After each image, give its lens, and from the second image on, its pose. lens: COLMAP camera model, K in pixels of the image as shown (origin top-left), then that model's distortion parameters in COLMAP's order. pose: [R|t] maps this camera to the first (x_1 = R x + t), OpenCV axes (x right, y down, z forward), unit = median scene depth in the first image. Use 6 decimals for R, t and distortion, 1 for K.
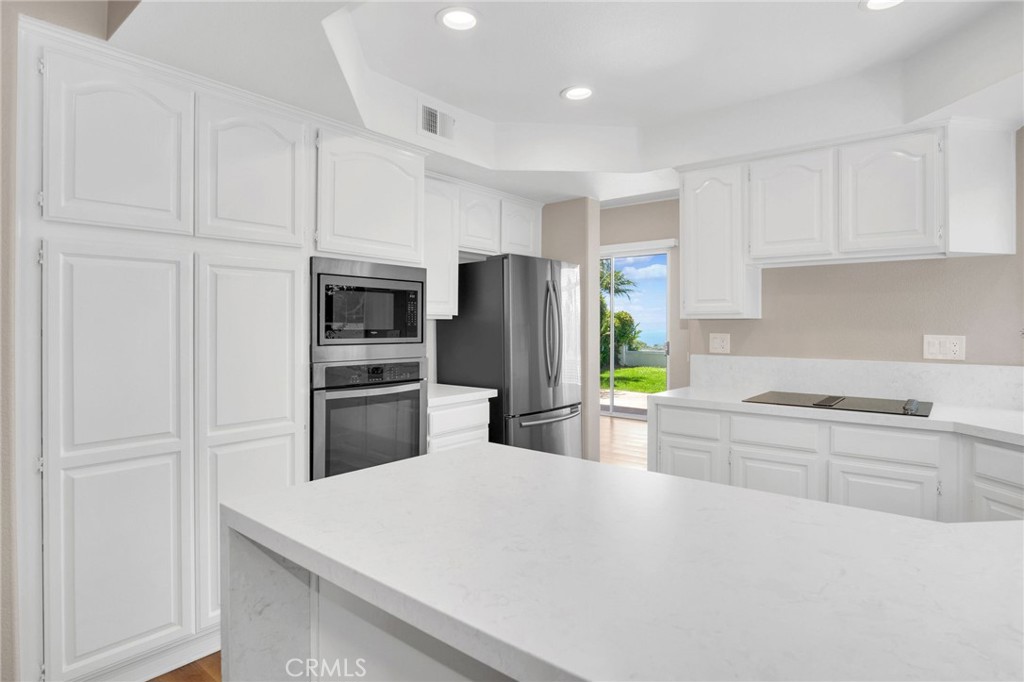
lens RADIAL K [[552.8, 0, 512.9], [0, 552.8, 335.4], [0, 0, 1]] dist [-0.014521, -0.000622]
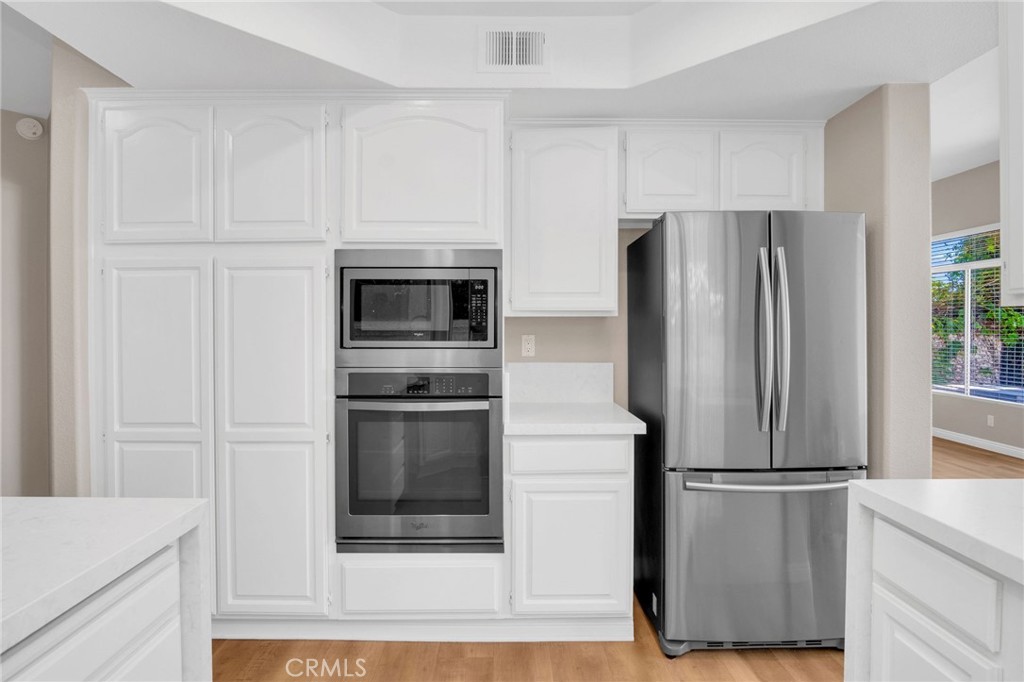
lens RADIAL K [[552.8, 0, 511.5], [0, 552.8, 335.0], [0, 0, 1]] dist [-0.014521, -0.000622]
pose [[0.640104, 0.008720, -0.768239, 0.449759], [-0.011369, 0.999934, 0.001878, -0.006723], [0.768204, 0.007532, 0.640161, 0.560674]]
